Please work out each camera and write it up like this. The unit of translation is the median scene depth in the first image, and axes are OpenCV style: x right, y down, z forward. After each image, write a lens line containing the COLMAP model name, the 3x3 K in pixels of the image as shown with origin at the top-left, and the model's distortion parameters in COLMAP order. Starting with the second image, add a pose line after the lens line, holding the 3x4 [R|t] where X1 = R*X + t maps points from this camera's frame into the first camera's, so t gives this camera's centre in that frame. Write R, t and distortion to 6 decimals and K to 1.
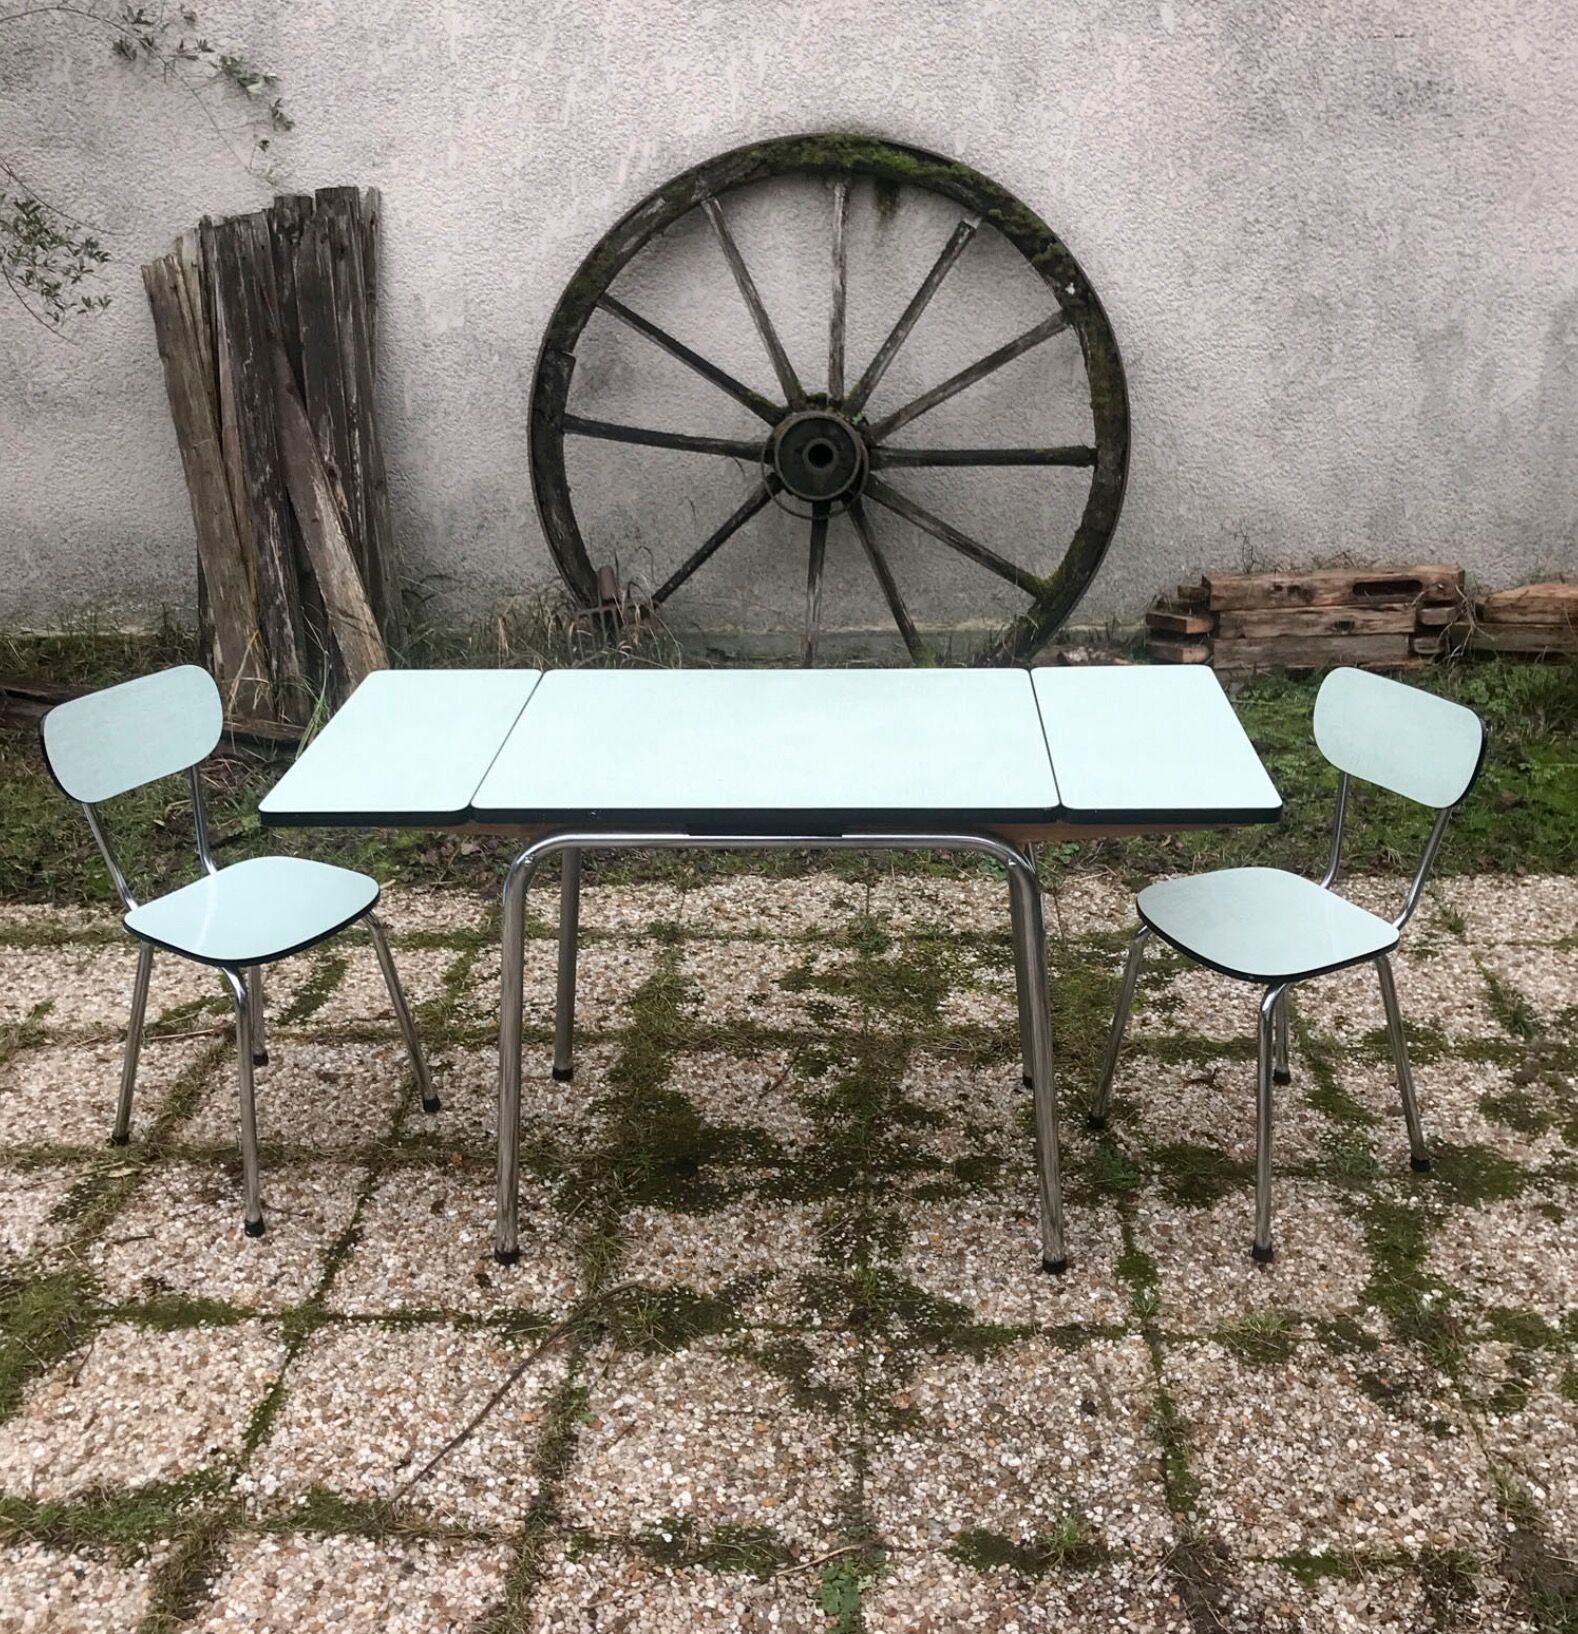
lens RADIAL K [[1802.9, 0, 784.6], [0, 1802.9, 750.4], [0, 0, 1]] dist [0.067034, -0.367133]
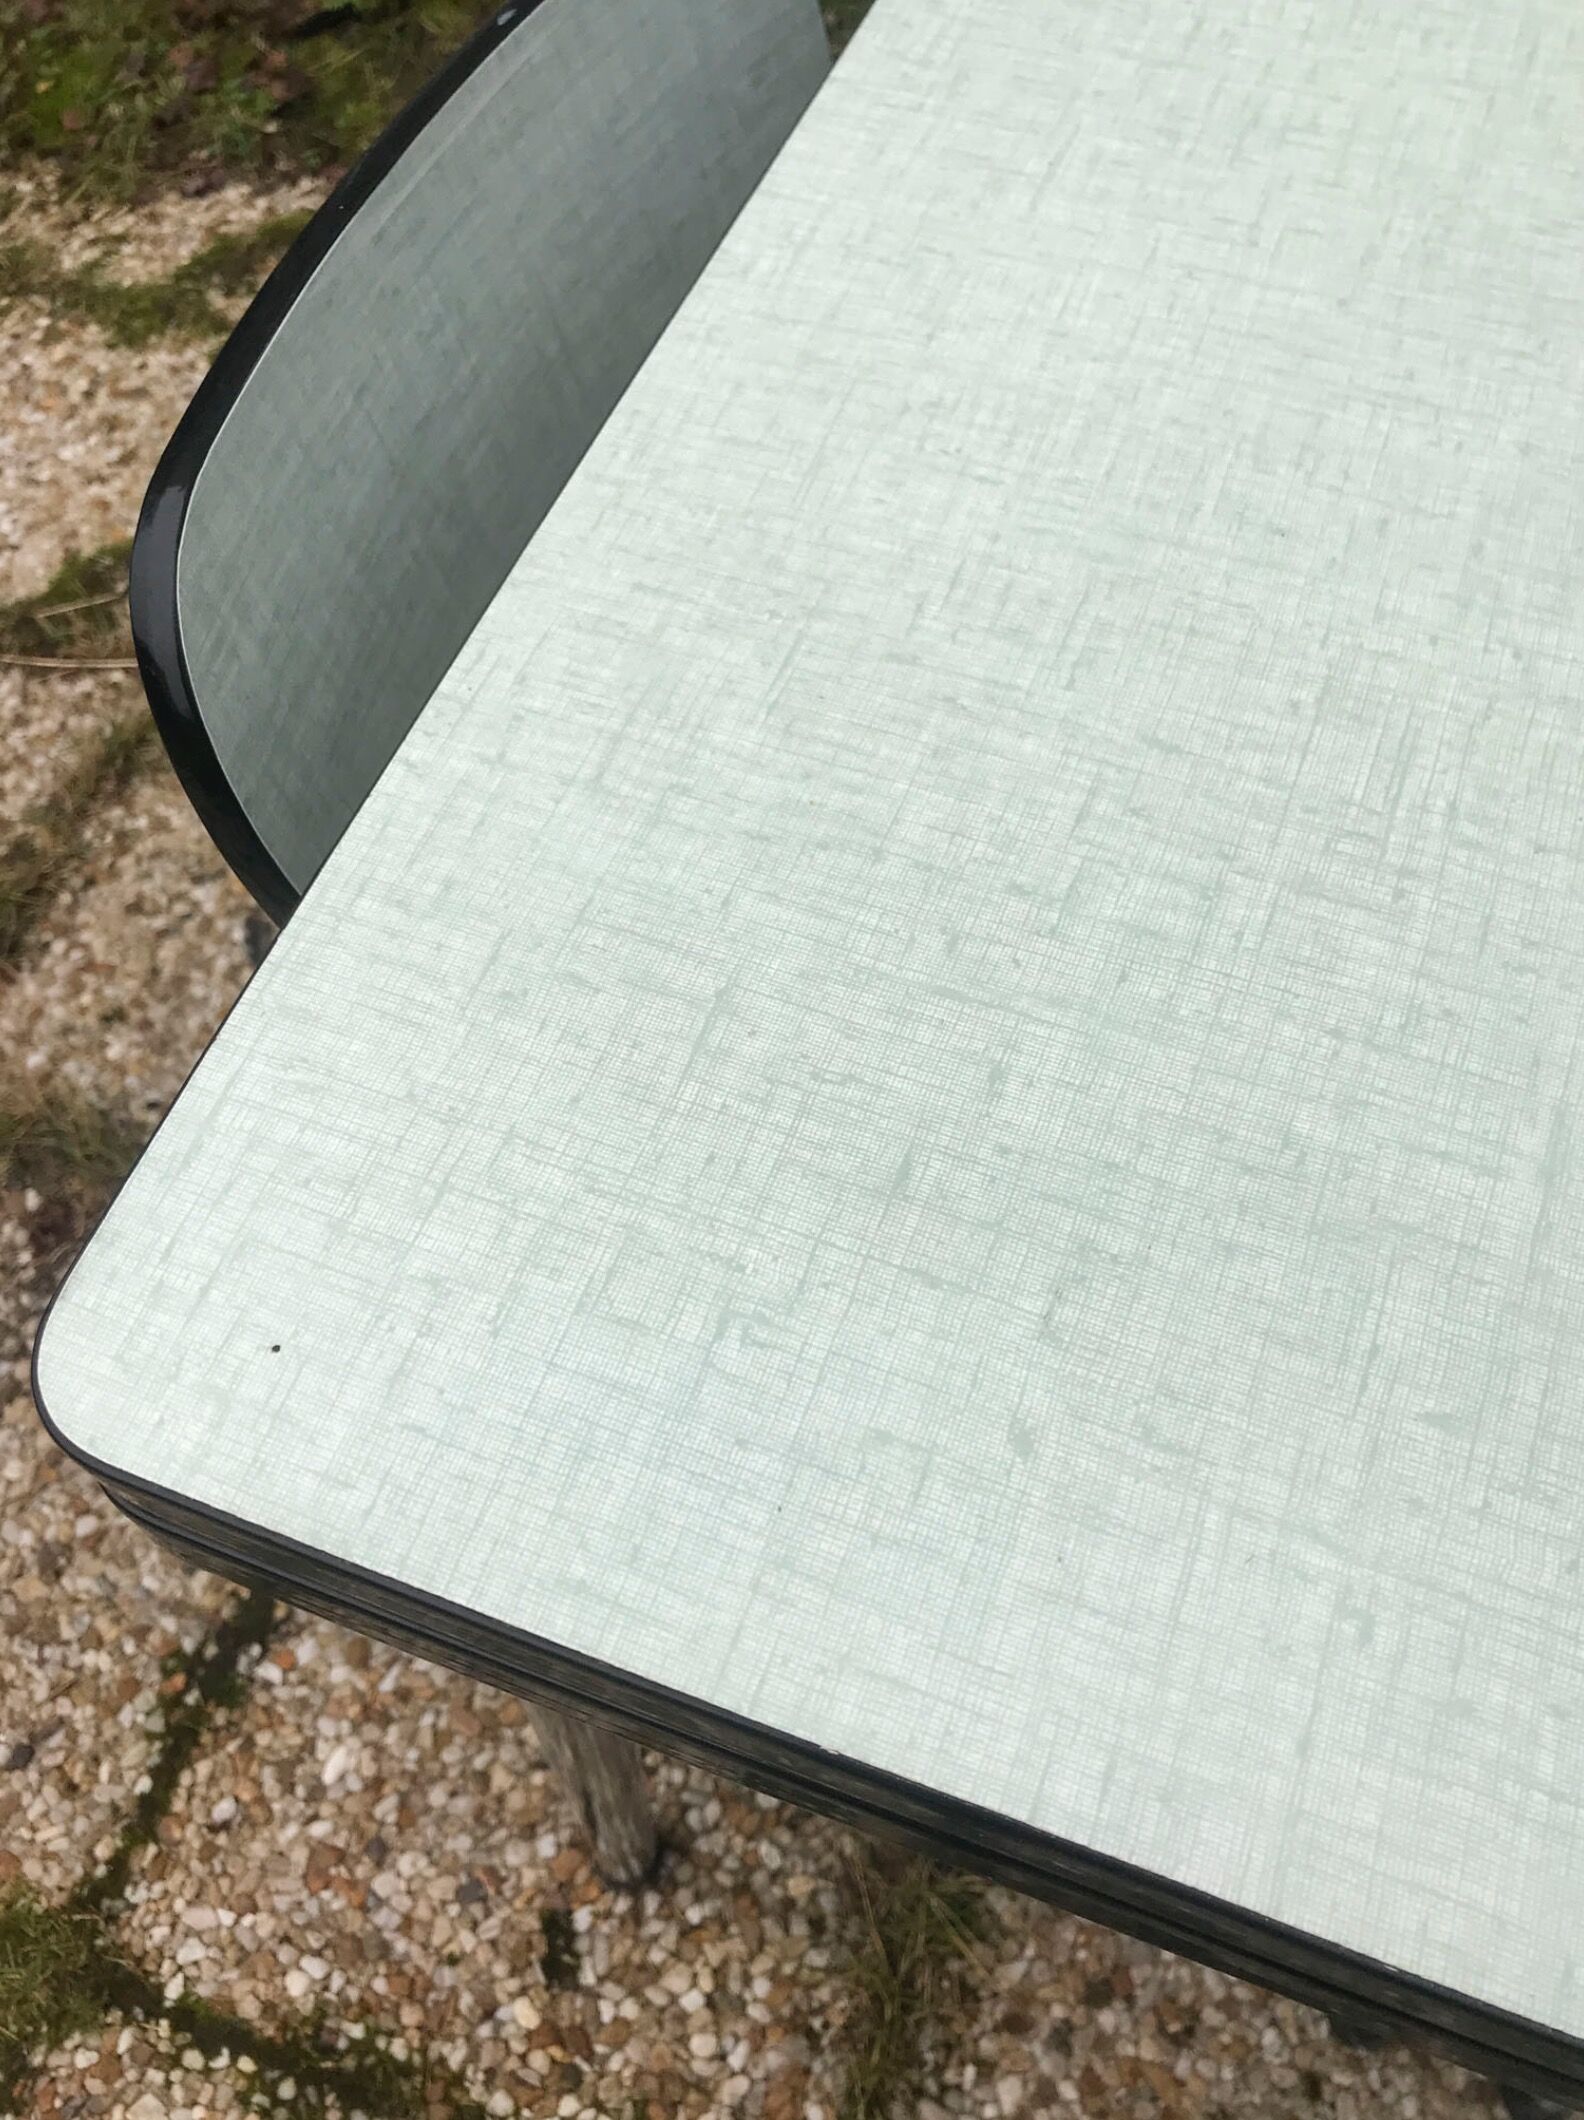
lens RADIAL K [[1783.4, 0, 792.0], [0, 1783.4, 1060.0], [0, 0, 1]] dist [-0.050463, 0.067180]
pose [[0.957875, 0.234635, -0.165595, -0.103866], [-0.080283, 0.772402, 0.630040, -0.049720], [0.275735, -0.590205, 0.758702, 0.821008]]
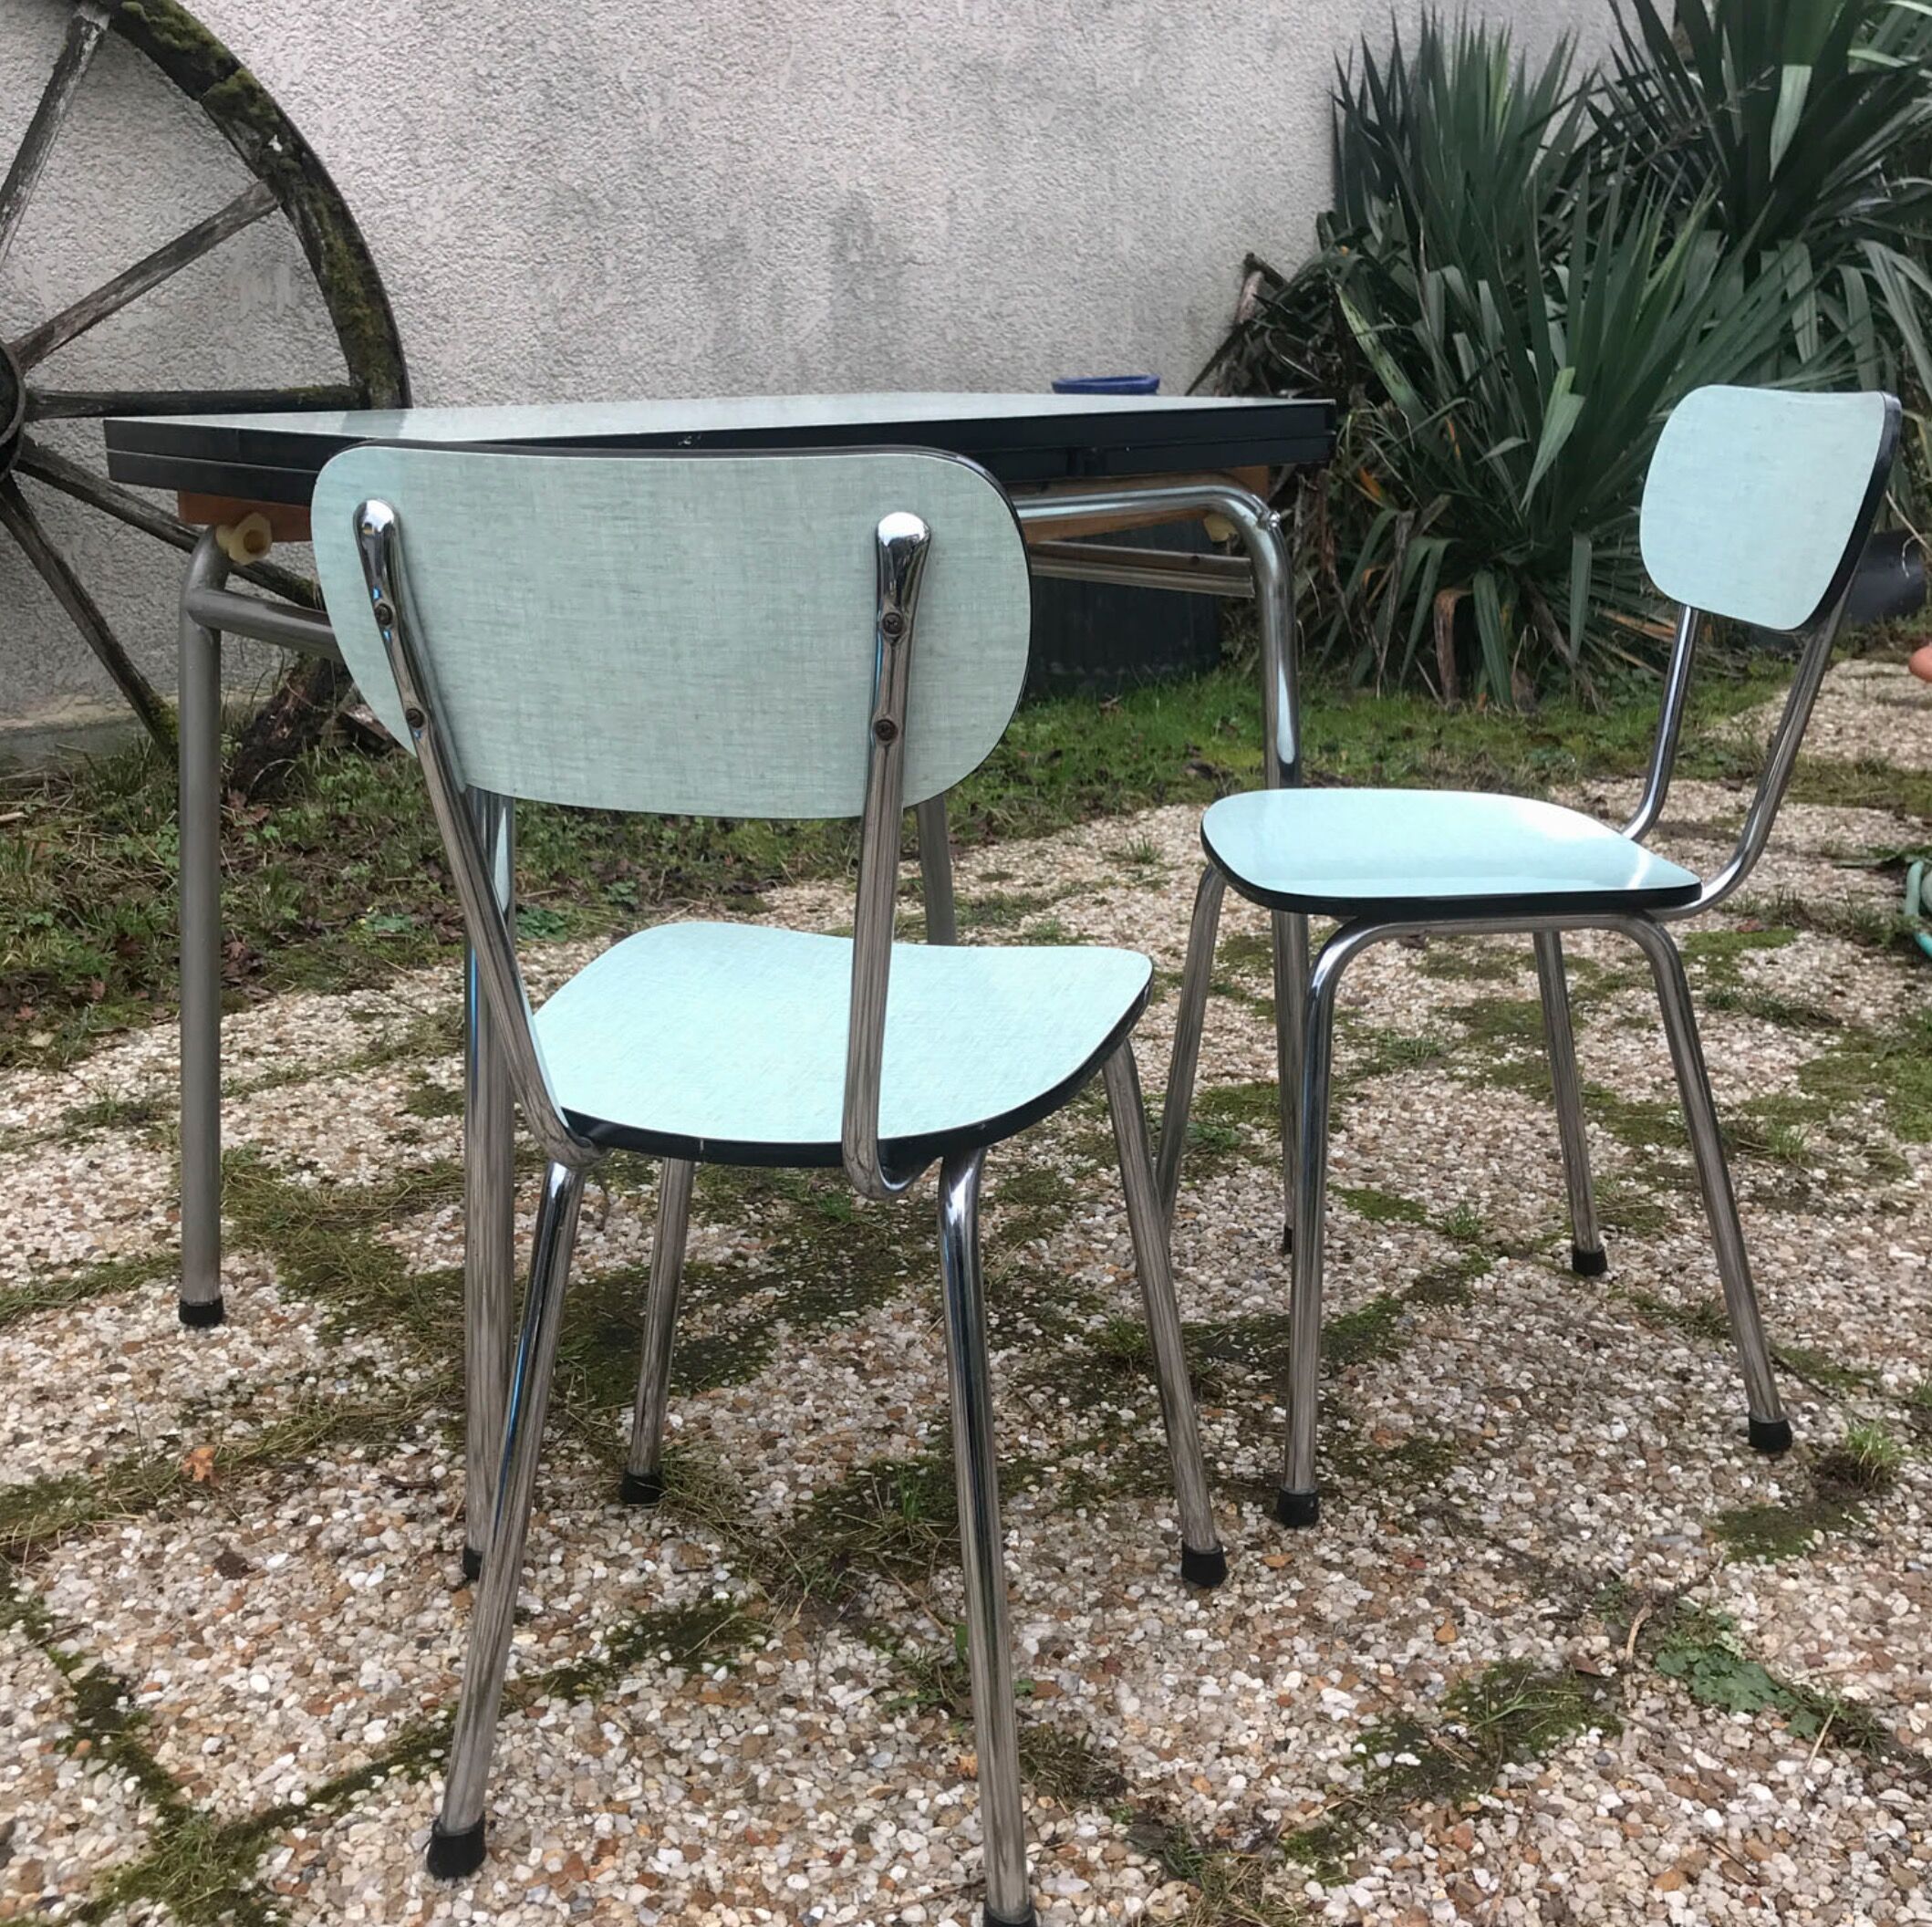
lens RADIAL K [[2173.3, 0, 993.0], [0, 2173.3, 944.1], [0, 0, 1]] dist [-0.064391, 0.240881]
pose [[0.718994, -0.179888, 0.671333, -0.391090], [0.246872, 0.969036, -0.004740, 0.158278], [-0.649694, 0.169141, 0.741140, 0.478413]]
